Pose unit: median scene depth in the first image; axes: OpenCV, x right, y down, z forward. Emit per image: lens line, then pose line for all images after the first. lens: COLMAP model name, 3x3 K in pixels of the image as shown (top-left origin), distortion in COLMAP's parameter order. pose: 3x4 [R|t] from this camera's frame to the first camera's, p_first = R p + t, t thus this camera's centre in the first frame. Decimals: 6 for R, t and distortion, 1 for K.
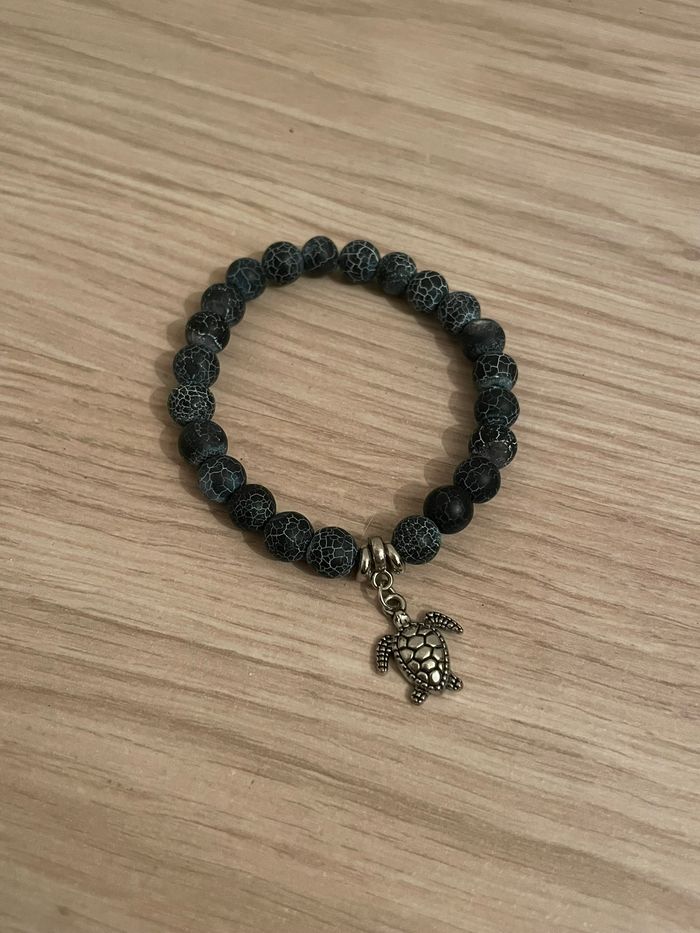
lens RADIAL K [[818.1, 0, 345.6], [0, 818.1, 469.1], [0, 0, 1]] dist [0.060423, -0.156041]
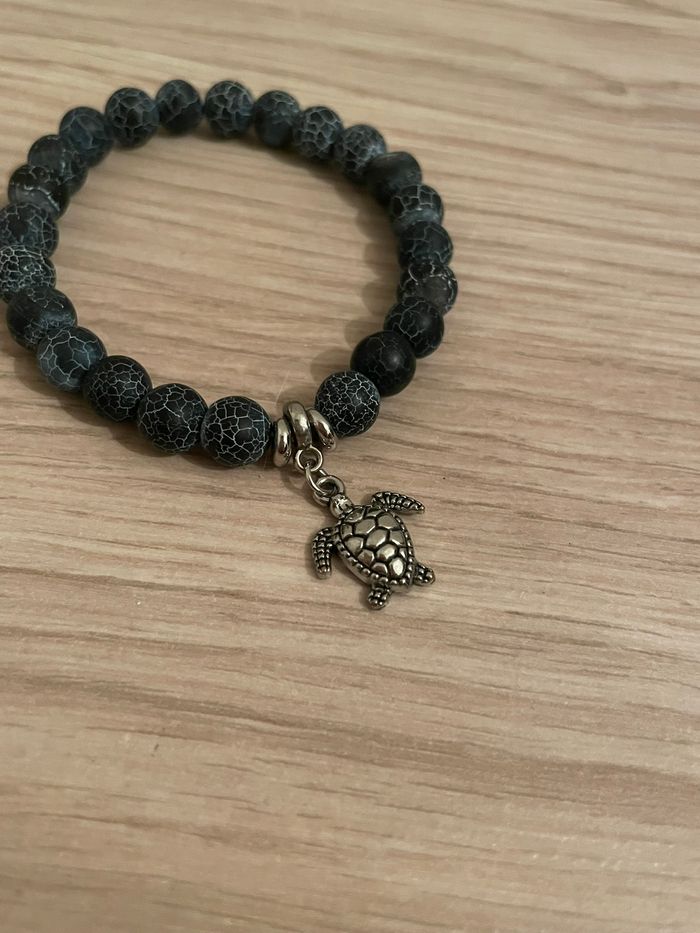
lens RADIAL K [[818.1, 0, 349.0], [0, 818.1, 475.9], [0, 0, 1]] dist [0.060423, -0.156041]
pose [[0.985476, -0.122883, 0.117204, -0.006898], [0.128480, 0.990846, -0.041428, 0.169610], [-0.111040, 0.055884, 0.992243, 0.241158]]
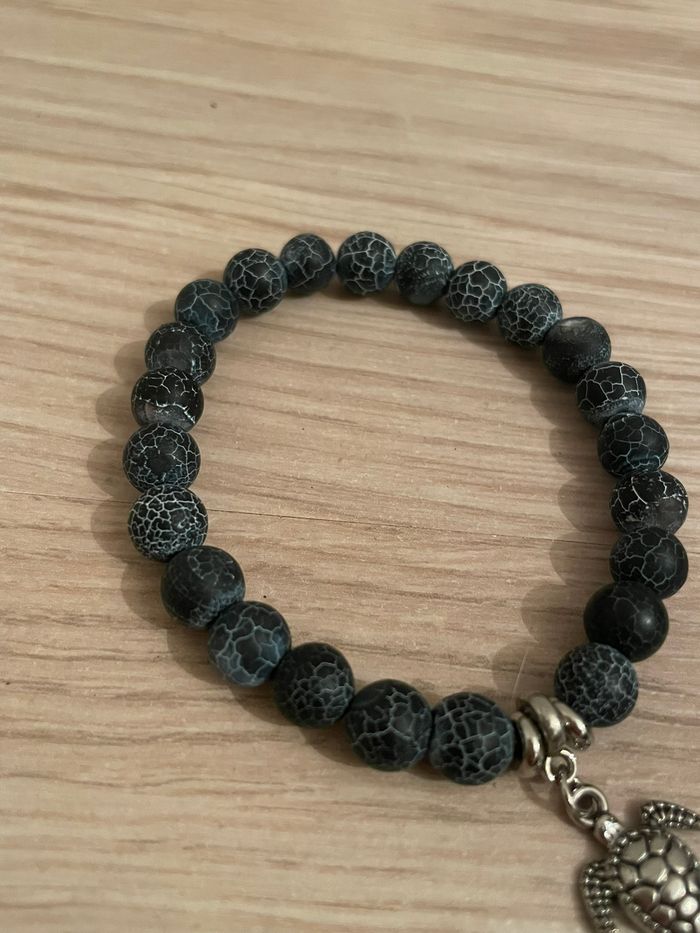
lens RADIAL K [[818.1, 0, 346.0], [0, 818.1, 476.0], [0, 0, 1]] dist [0.060423, -0.156041]
pose [[0.975880, -0.169050, 0.138128, -0.138495], [0.174235, 0.984354, -0.026263, -0.074521], [-0.131527, 0.049697, 0.990066, 0.387035]]
